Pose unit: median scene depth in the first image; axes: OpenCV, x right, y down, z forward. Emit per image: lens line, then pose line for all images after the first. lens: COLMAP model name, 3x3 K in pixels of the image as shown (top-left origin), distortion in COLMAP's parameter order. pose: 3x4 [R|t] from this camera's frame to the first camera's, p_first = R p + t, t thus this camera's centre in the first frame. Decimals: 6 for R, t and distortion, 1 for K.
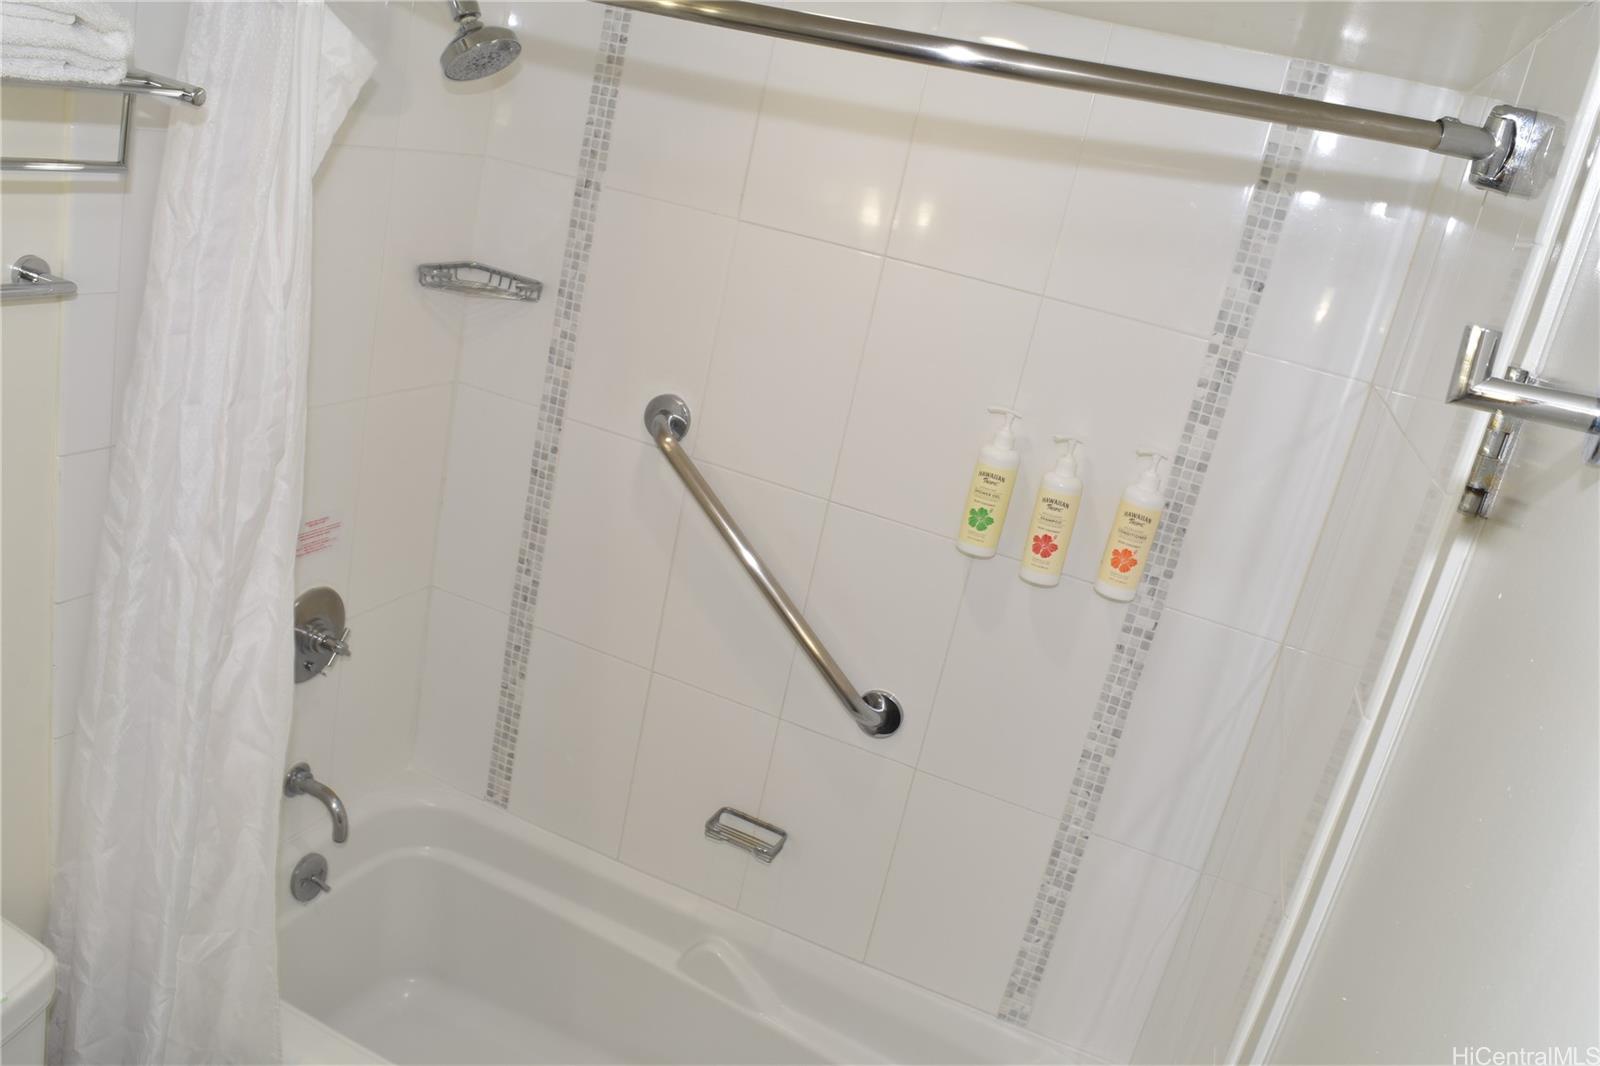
lens RADIAL K [[1249.3, 0, 801.5], [0, 1249.3, 517.4], [0, 0, 1]] dist [-0.096254, 0.026316]
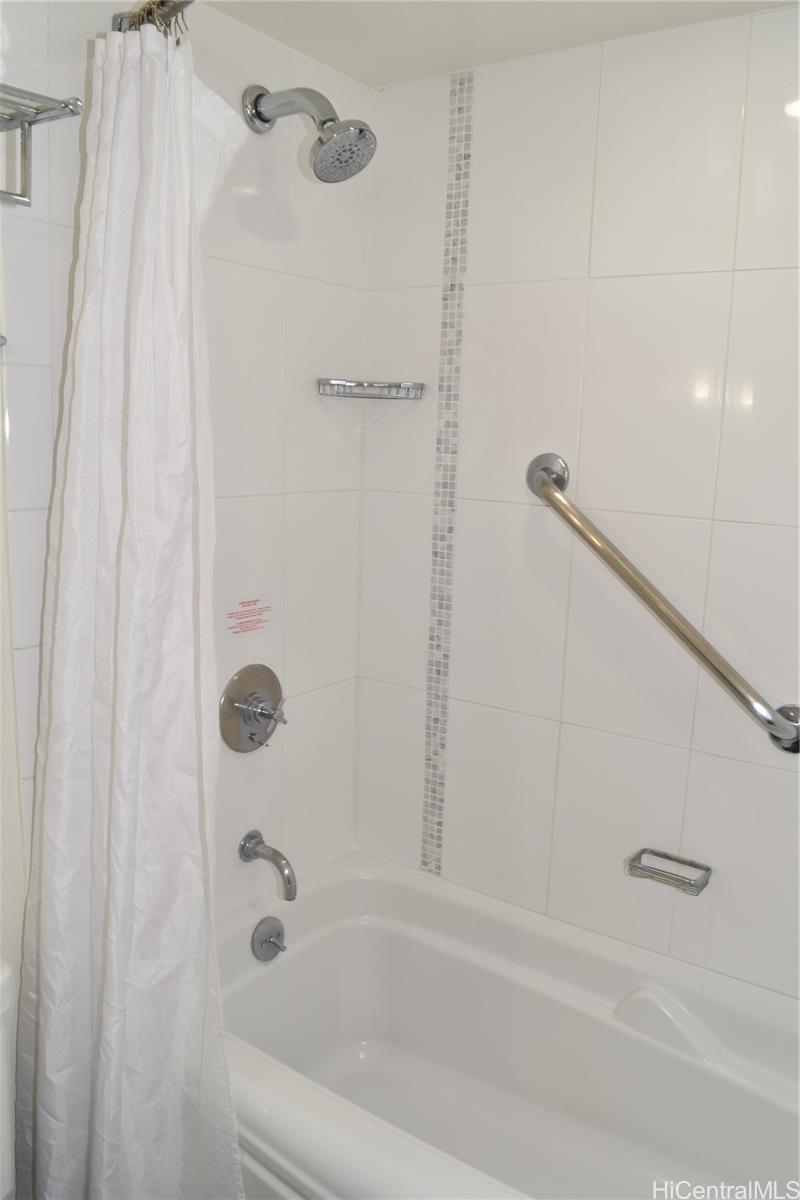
lens RADIAL K [[937.0, 0, 400.0], [0, 937.0, 600.0], [0, 0, 1]] dist [-0.096254, 0.026316]
pose [[0.956448, -0.128665, -0.262016, -0.029341], [0.085168, 0.981564, -0.171112, 0.147624], [0.279202, 0.141345, 0.949773, 0.196053]]
